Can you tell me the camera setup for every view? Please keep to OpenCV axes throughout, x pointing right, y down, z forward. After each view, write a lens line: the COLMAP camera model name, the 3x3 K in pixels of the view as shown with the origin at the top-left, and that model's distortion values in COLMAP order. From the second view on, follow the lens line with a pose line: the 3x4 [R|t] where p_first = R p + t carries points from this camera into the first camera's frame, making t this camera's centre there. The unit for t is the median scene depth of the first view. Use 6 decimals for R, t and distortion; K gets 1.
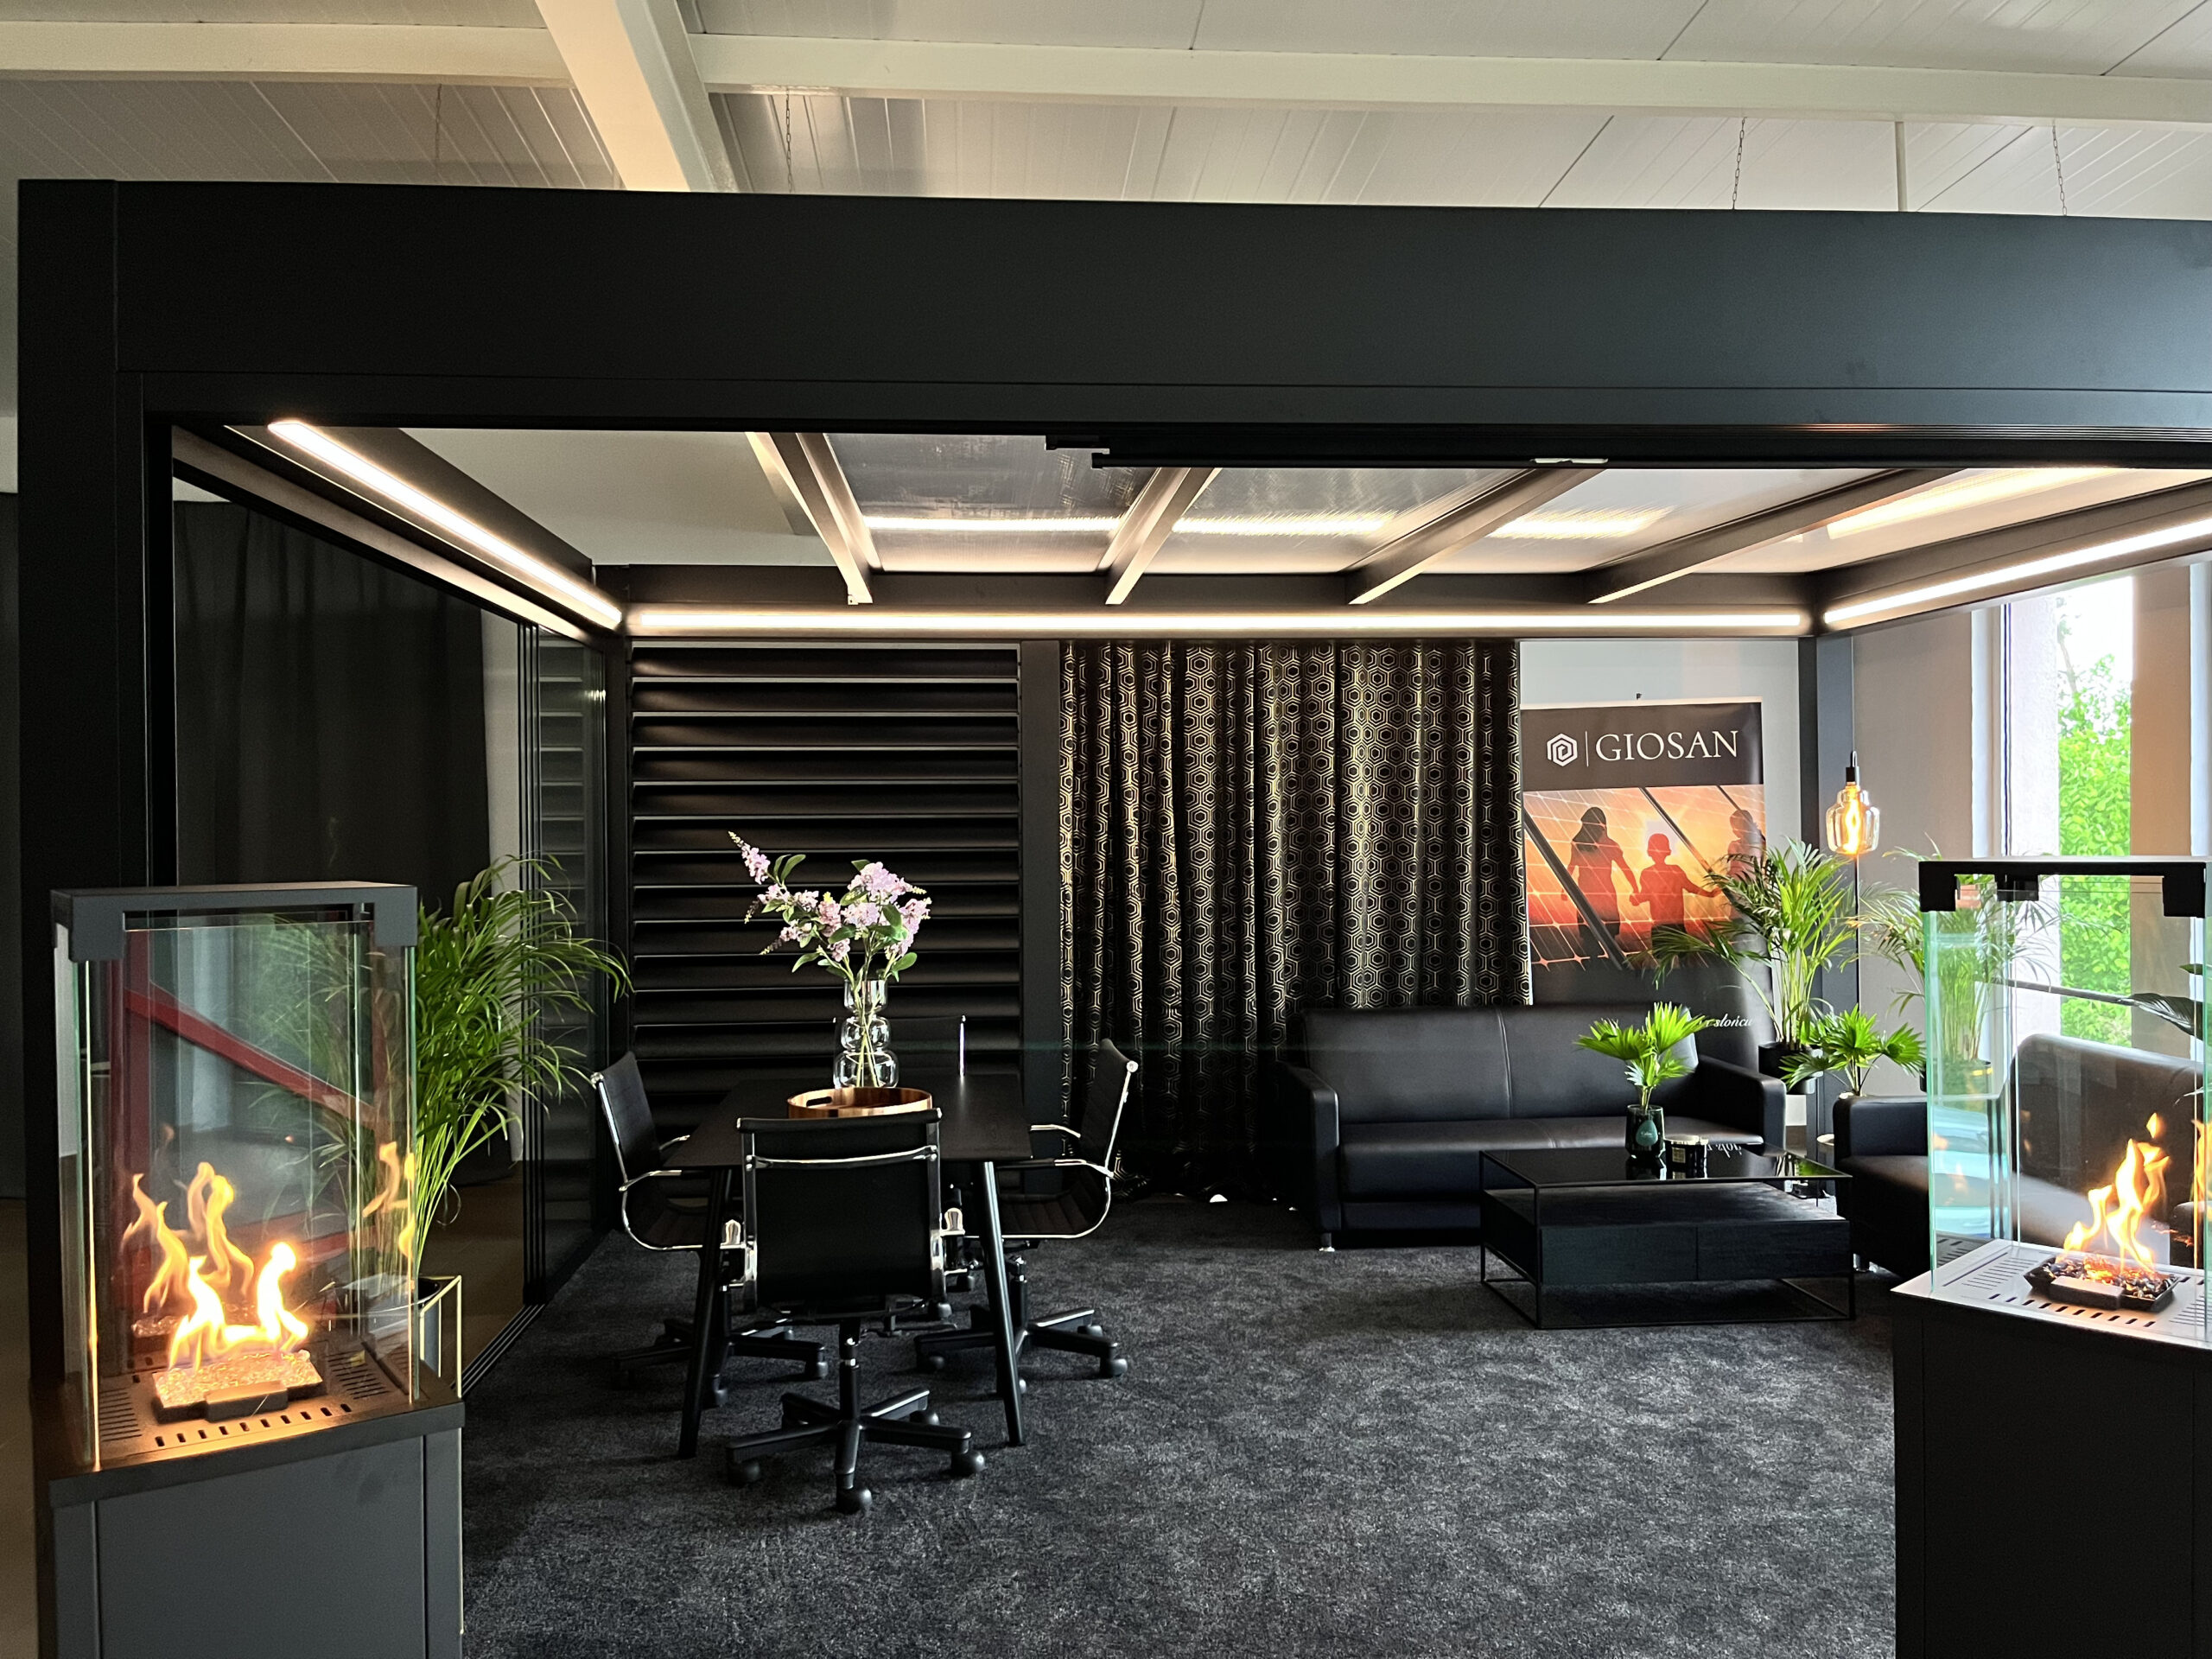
lens RADIAL K [[1648.3, 0, 1106.0], [0, 1648.3, 829.5], [0, 0, 1]] dist [0.063364, -0.062340]
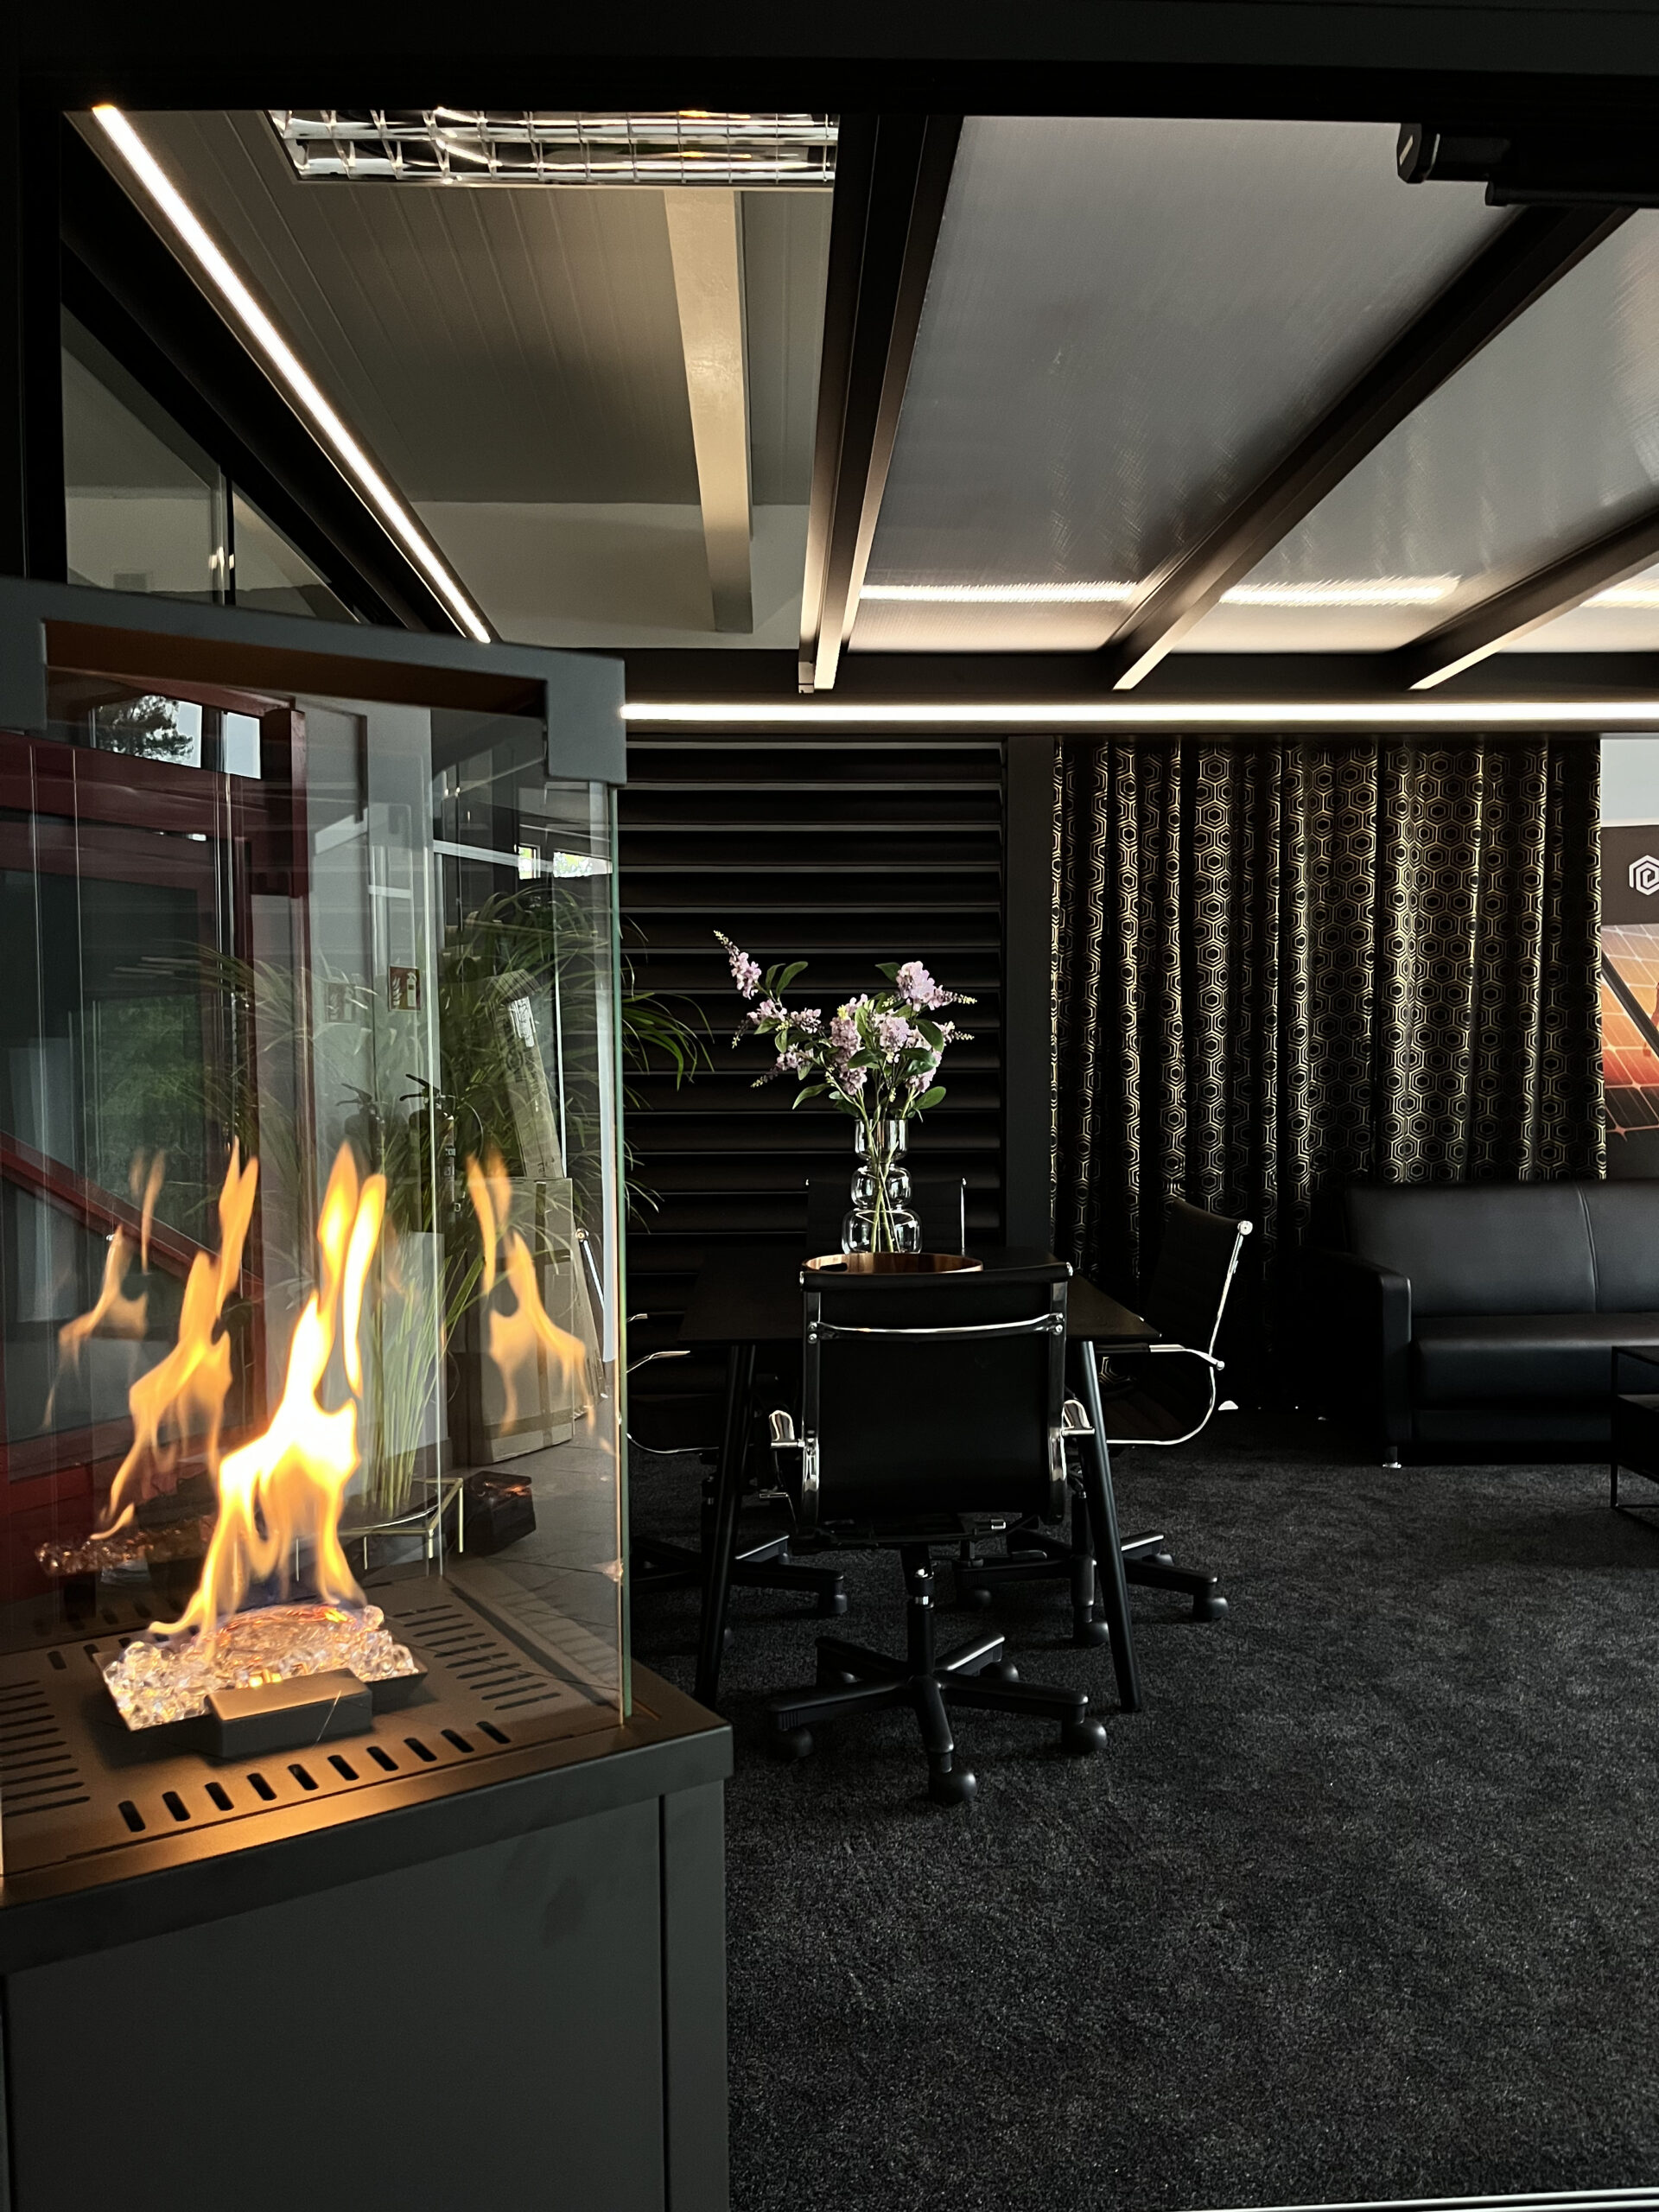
lens RADIAL K [[1648.3, 0, 859.1], [0, 1648.3, 1140.1], [0, 0, 1]] dist [0.063364, -0.062340]
pose [[0.999423, 0.004472, -0.033656, -0.114240], [-0.002682, 0.998589, 0.053040, 0.052136], [0.033845, -0.052919, 0.998025, 0.186913]]
